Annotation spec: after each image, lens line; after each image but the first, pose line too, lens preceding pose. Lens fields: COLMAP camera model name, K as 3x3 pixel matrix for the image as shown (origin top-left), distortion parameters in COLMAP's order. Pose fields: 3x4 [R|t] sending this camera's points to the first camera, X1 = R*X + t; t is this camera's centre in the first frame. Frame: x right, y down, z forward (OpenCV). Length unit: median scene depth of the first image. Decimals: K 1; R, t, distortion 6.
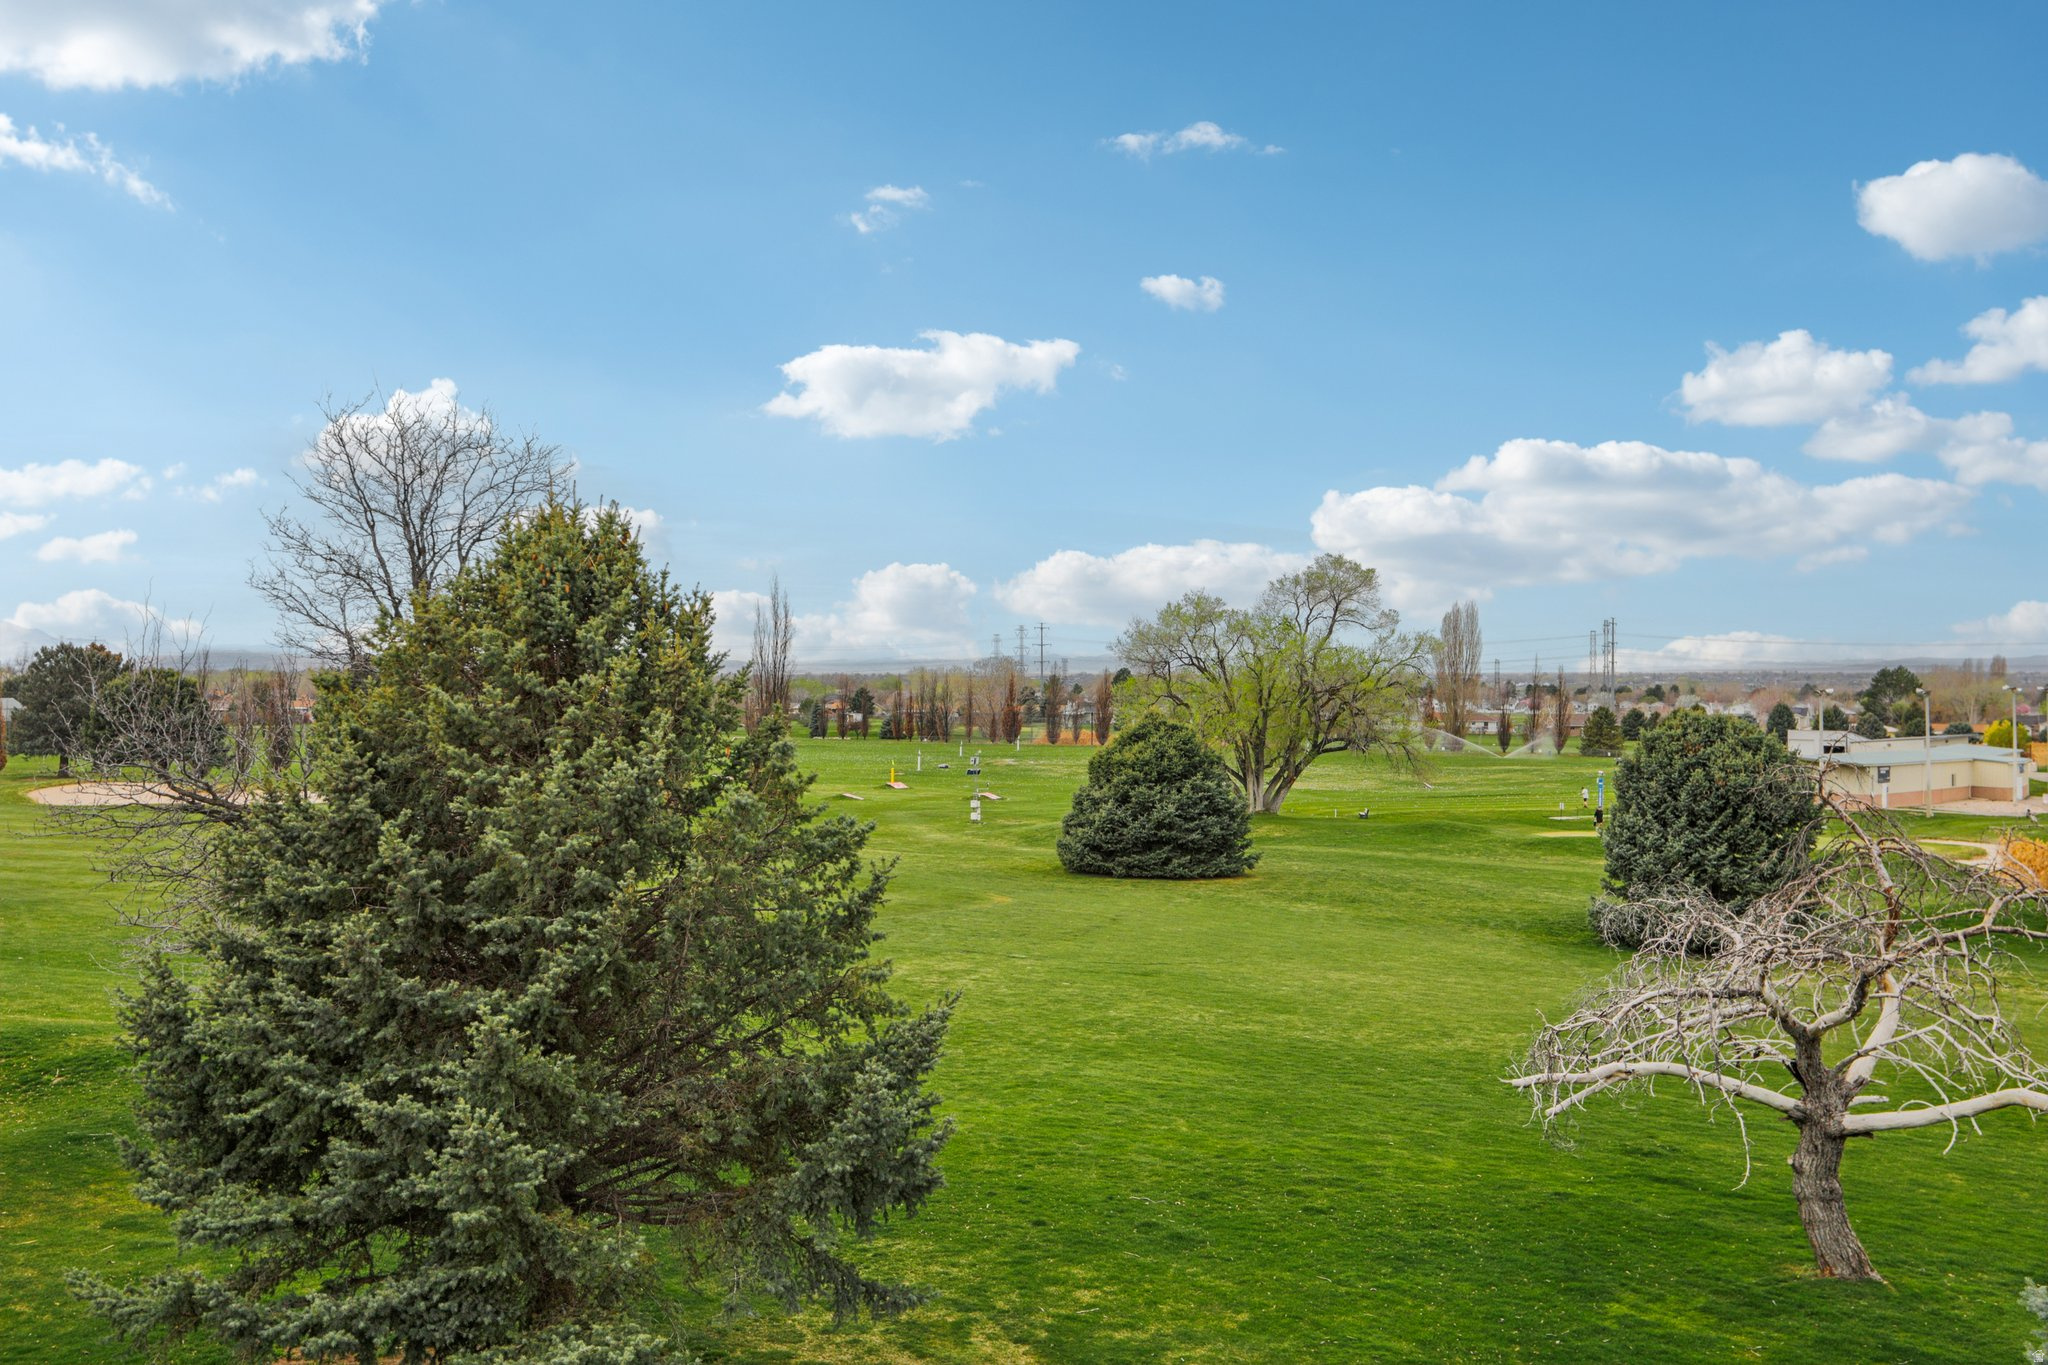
lens RADIAL K [[1934.5, 0, 1024.0], [0, 1934.5, 682.5], [0, 0, 1]] dist [-0.016632, 0.228485]
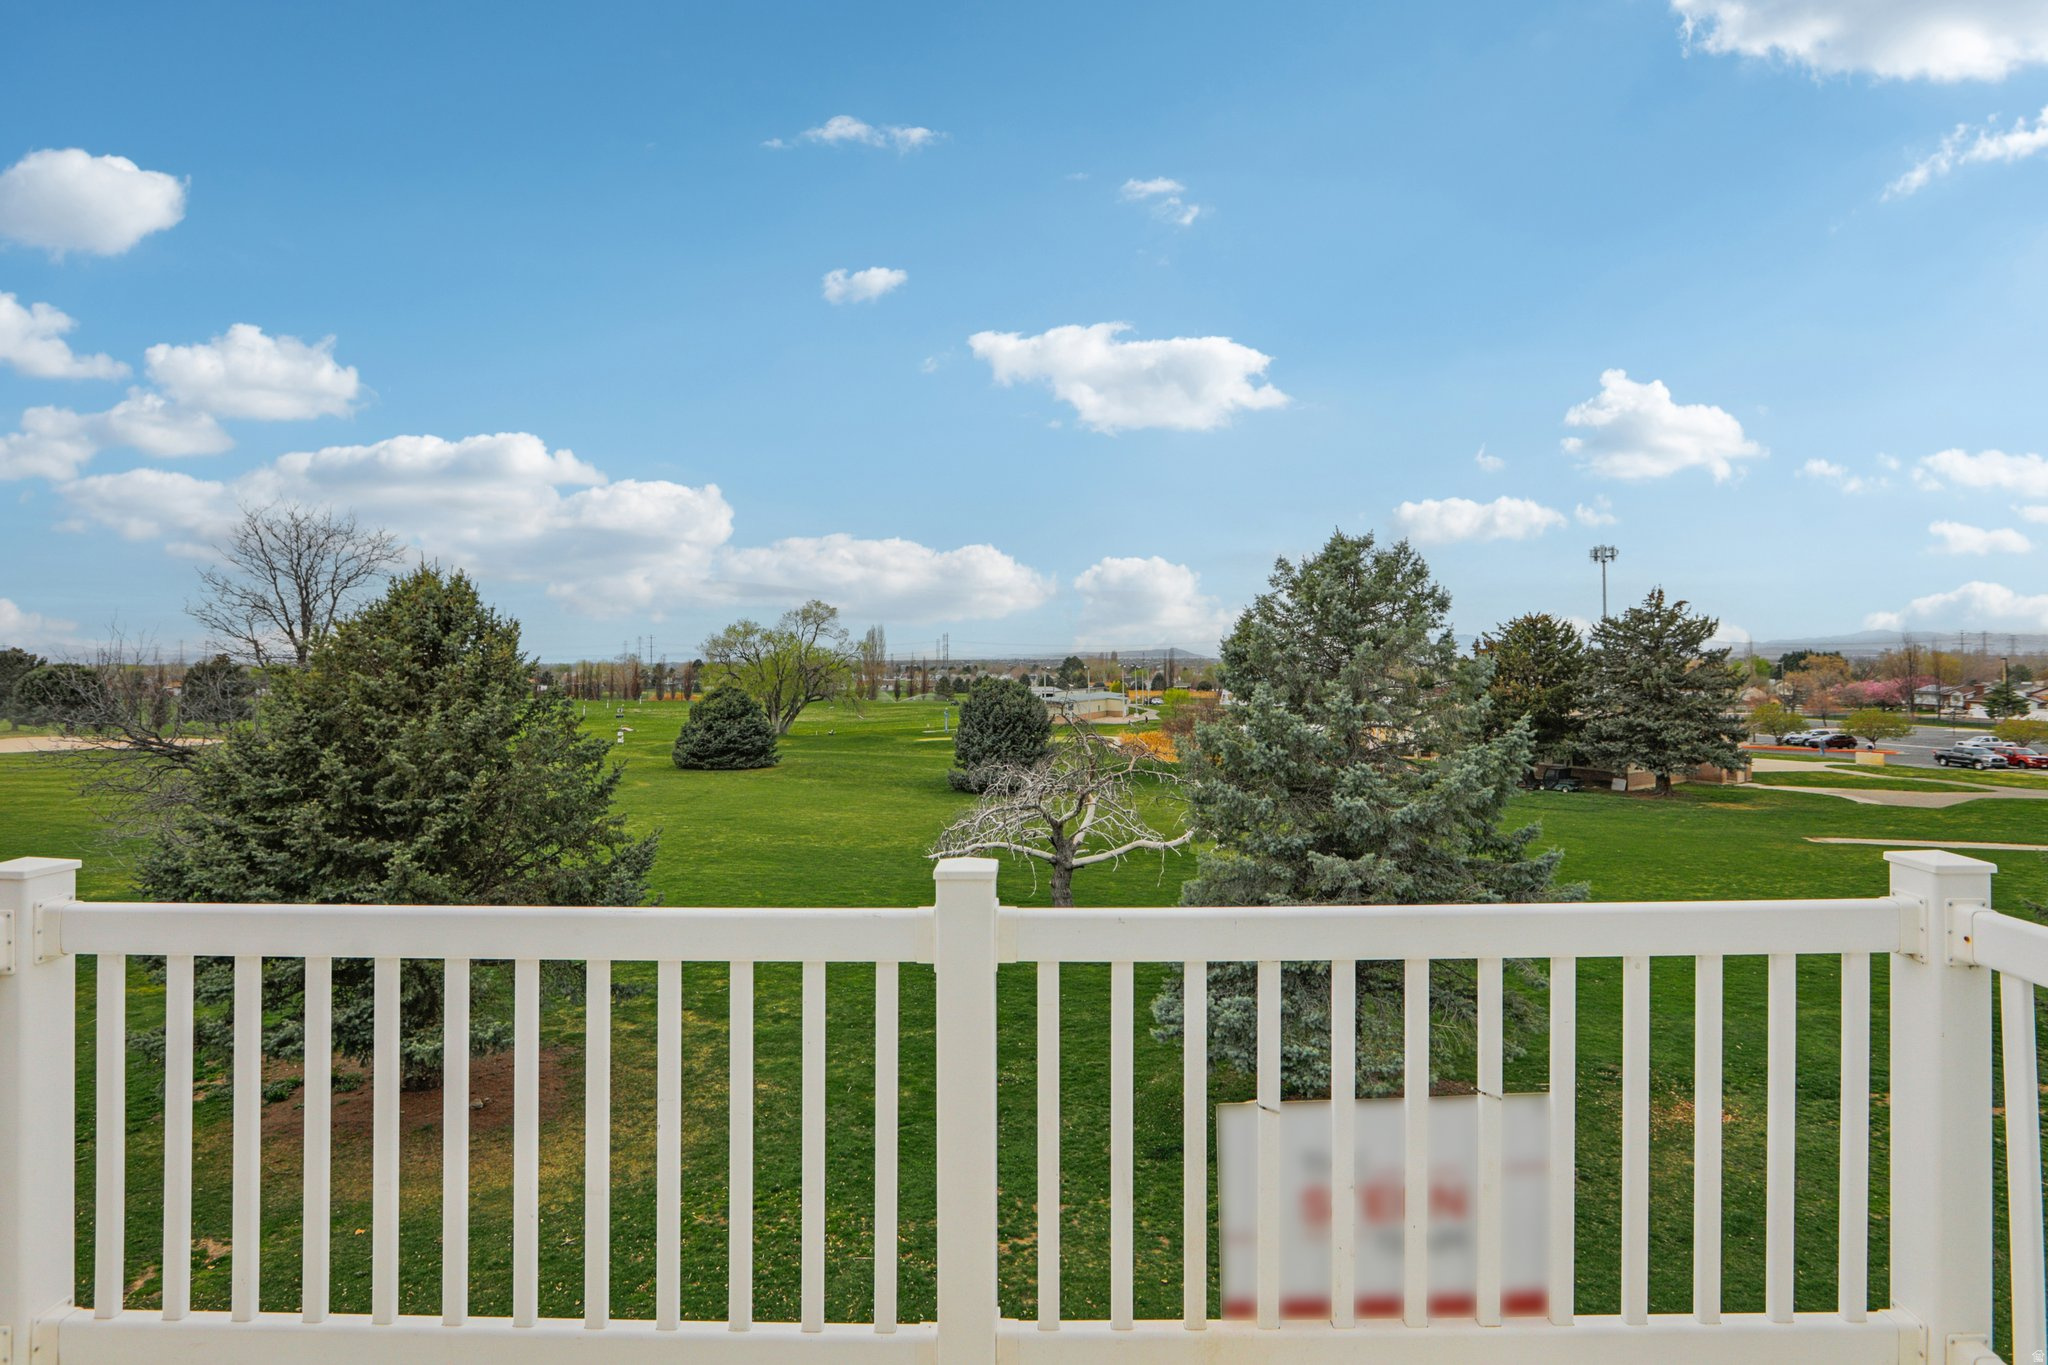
lens RADIAL K [[993.1, 0, 1010.8], [0, 993.1, 647.1], [0, 0, 1]] dist [-0.032912, 0.030813]
pose [[0.936056, -0.001869, 0.351847, -0.017216], [0.008461, 0.999816, -0.017201, 0.000019], [-0.351750, 0.019078, 0.935899, -0.014082]]
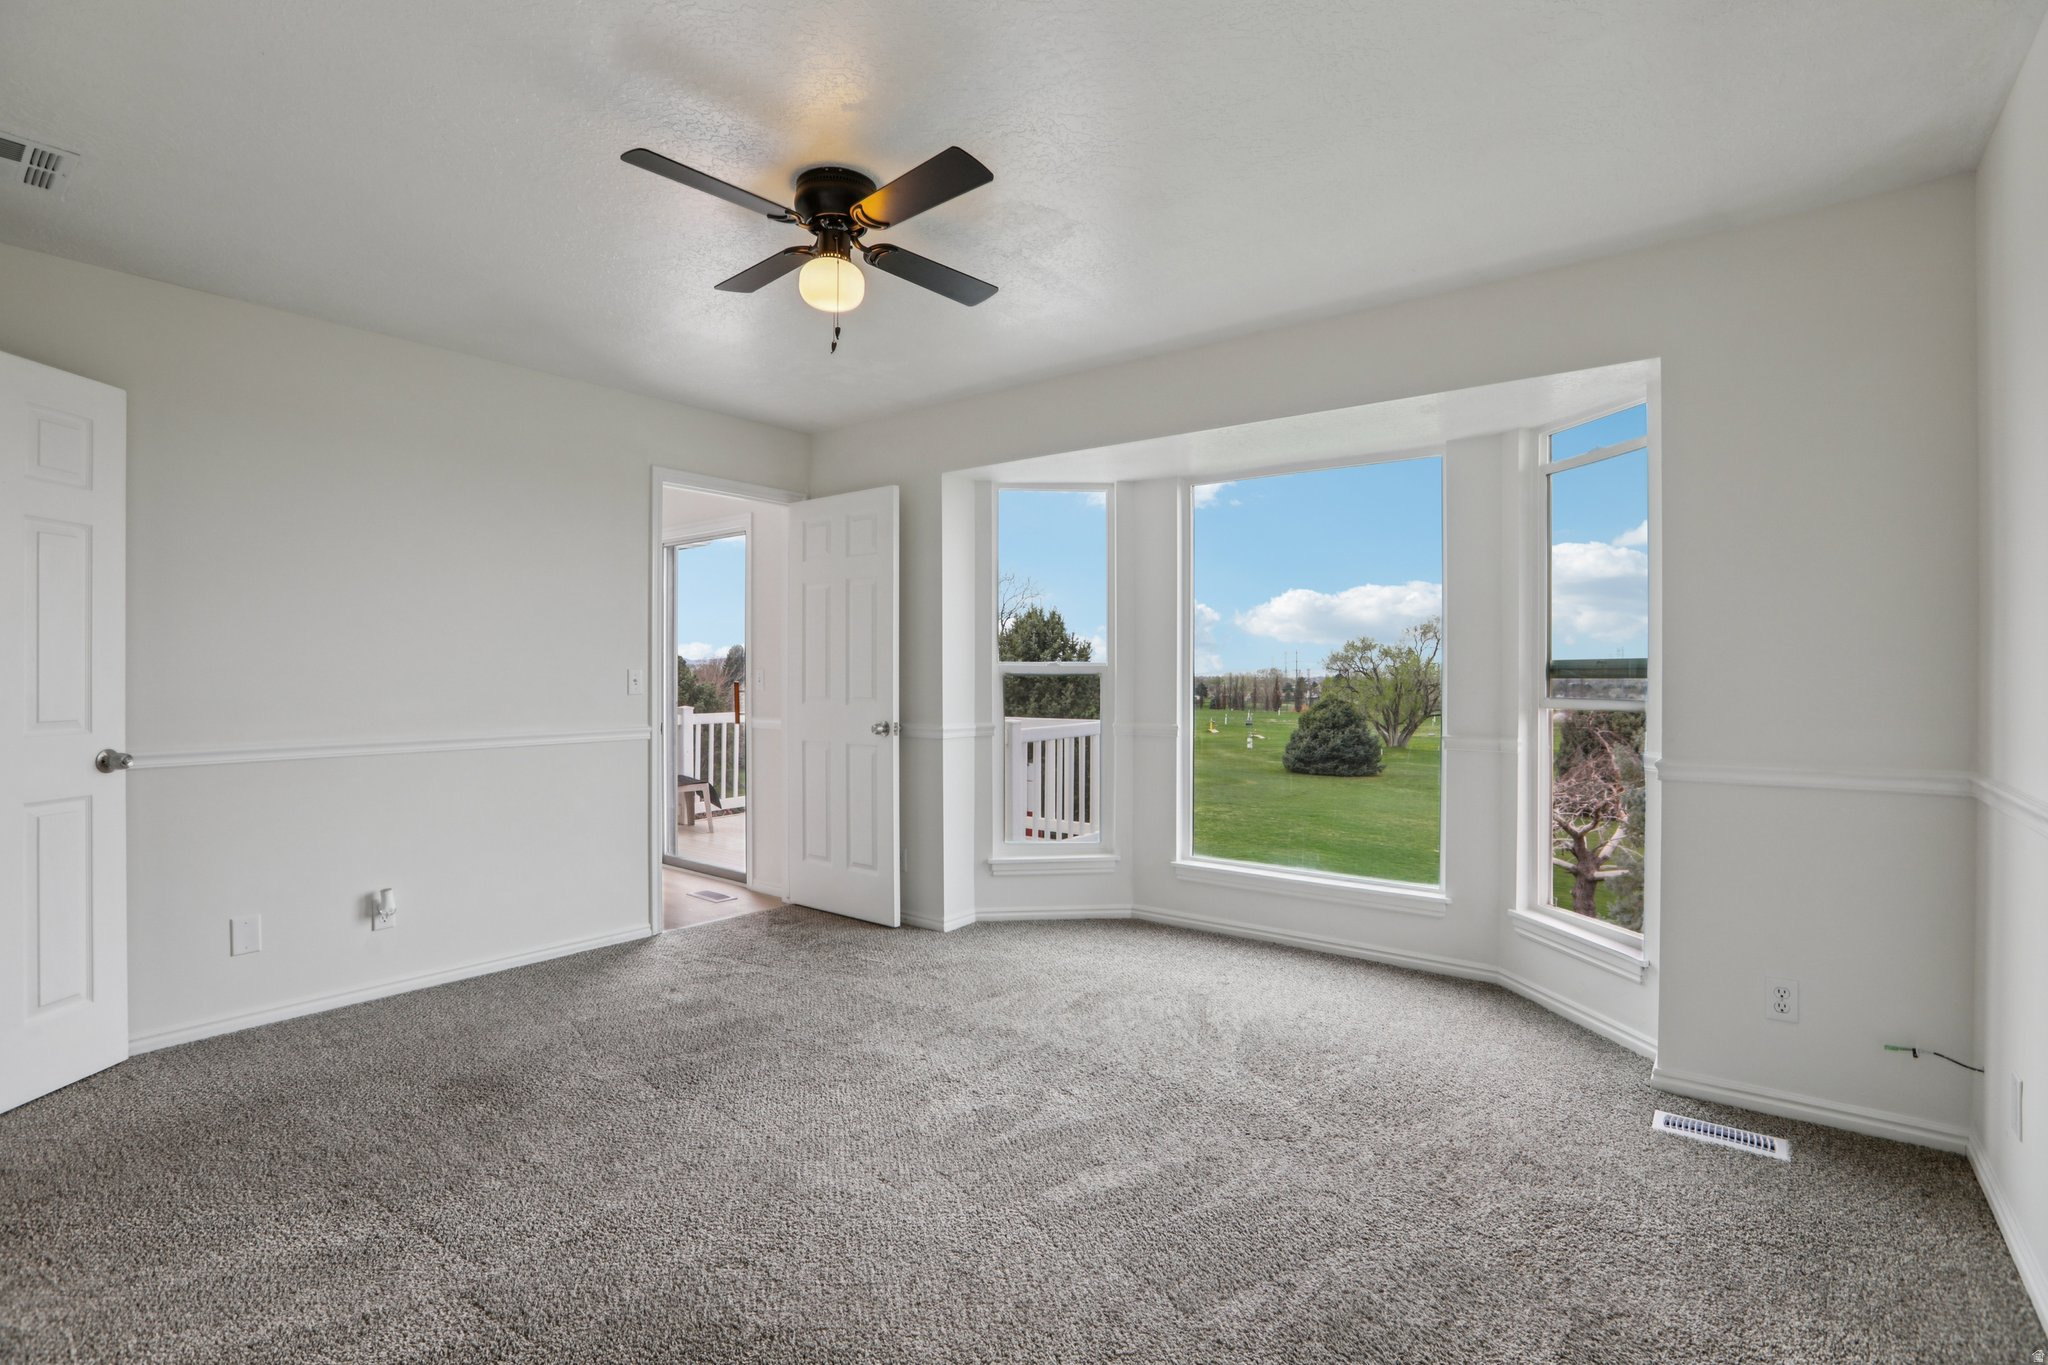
lens RADIAL K [[975.3, 0, 1033.1], [0, 975.3, 673.6], [0, 0, 1]] dist [-0.048636, 0.018924]
pose [[0.967147, 0.004314, -0.254182, 0.031792], [-0.006060, 0.999963, -0.006087, 0.002203], [0.254146, 0.007427, 0.967137, -0.097118]]
